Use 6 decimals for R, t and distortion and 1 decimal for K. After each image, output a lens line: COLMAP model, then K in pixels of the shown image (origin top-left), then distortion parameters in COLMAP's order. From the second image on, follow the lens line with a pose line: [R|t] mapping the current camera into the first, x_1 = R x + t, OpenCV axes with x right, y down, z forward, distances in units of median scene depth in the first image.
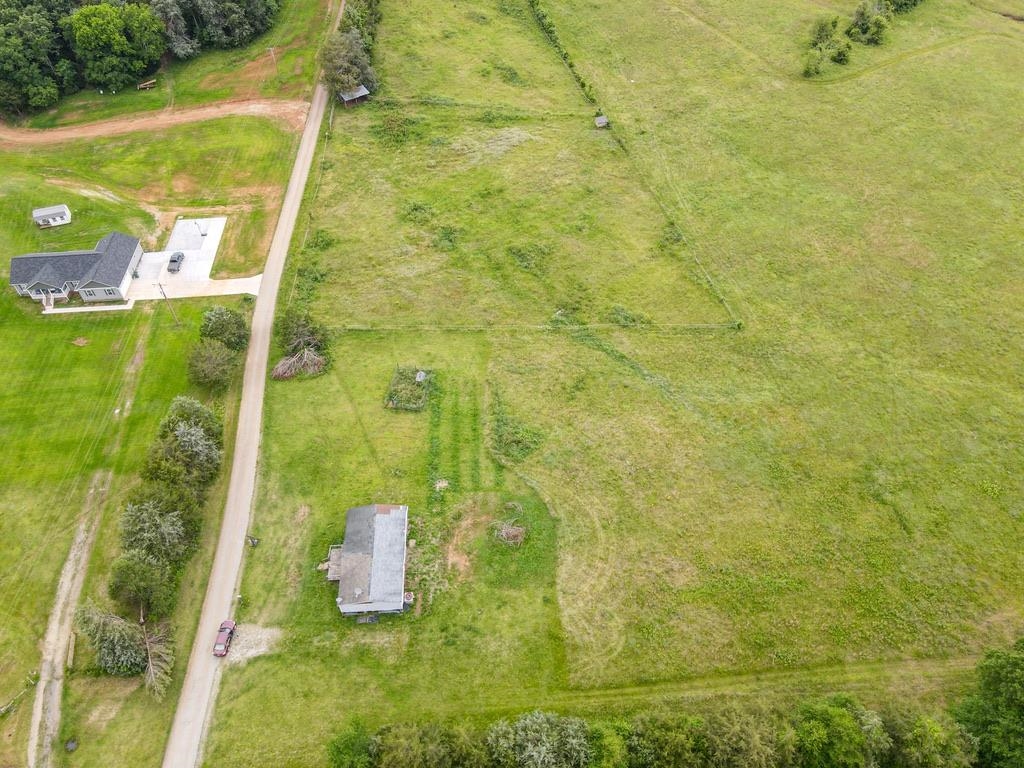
lens RADIAL K [[755.6, 0, 515.5], [0, 755.6, 384.8], [0, 0, 1]] dist [0.005503, 0.006363]
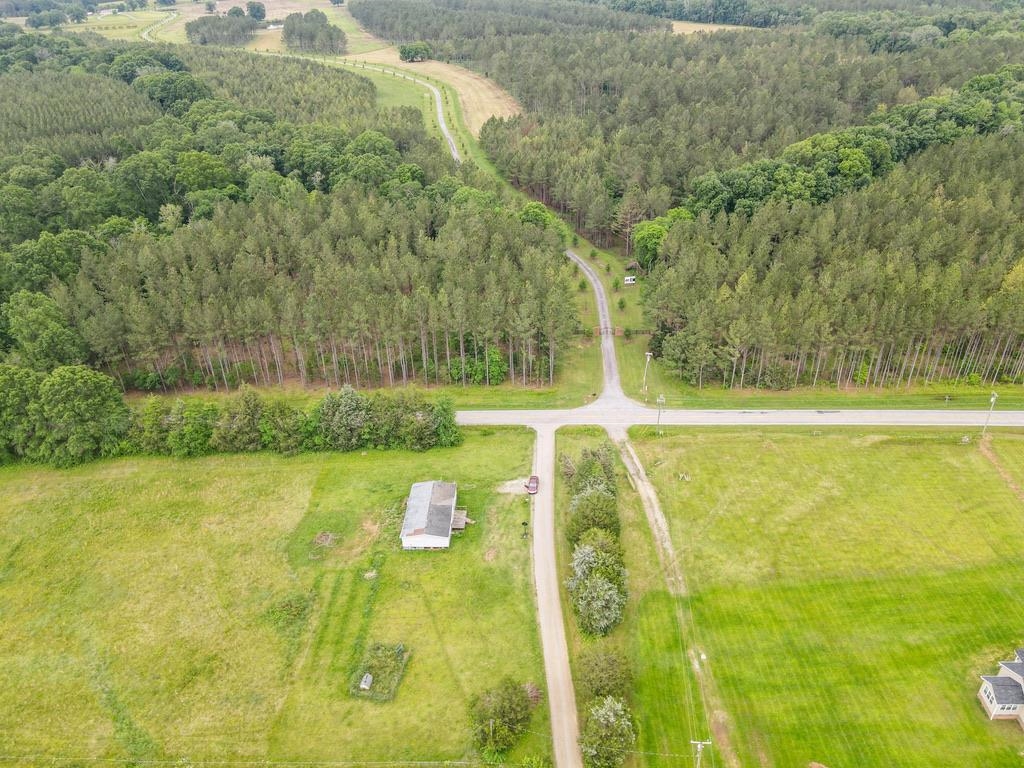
lens RADIAL K [[760.1, 0, 518.3], [0, 760.1, 380.6], [0, 0, 1]] dist [-0.001680, 0.020765]
pose [[-0.996087, -0.012142, 0.087544, -0.369277], [0.083239, 0.204072, 0.975411, -0.906283], [-0.029708, 0.978881, -0.202263, 0.840416]]
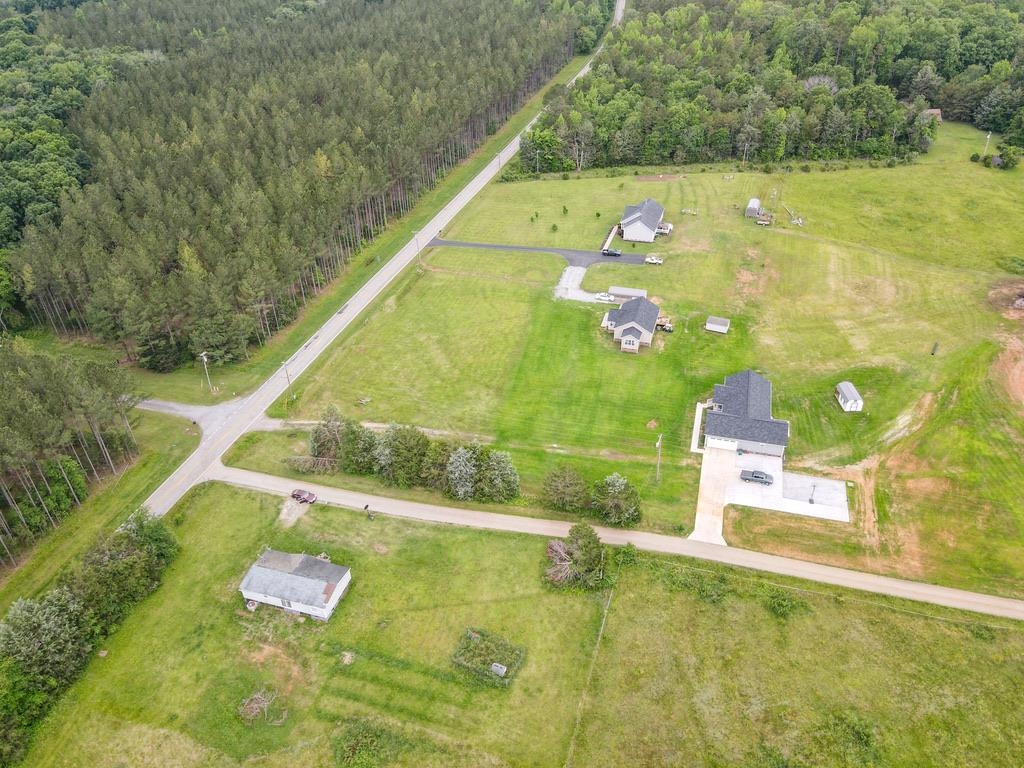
lens RADIAL K [[750.9, 0, 517.5], [0, 750.9, 381.2], [0, 0, 1]] dist [-0.005519, 0.038439]
pose [[-0.339934, 0.554638, -0.759488, 0.320618], [-0.671192, 0.422596, 0.609027, -0.663565], [0.658746, 0.716791, 0.228614, 0.601180]]
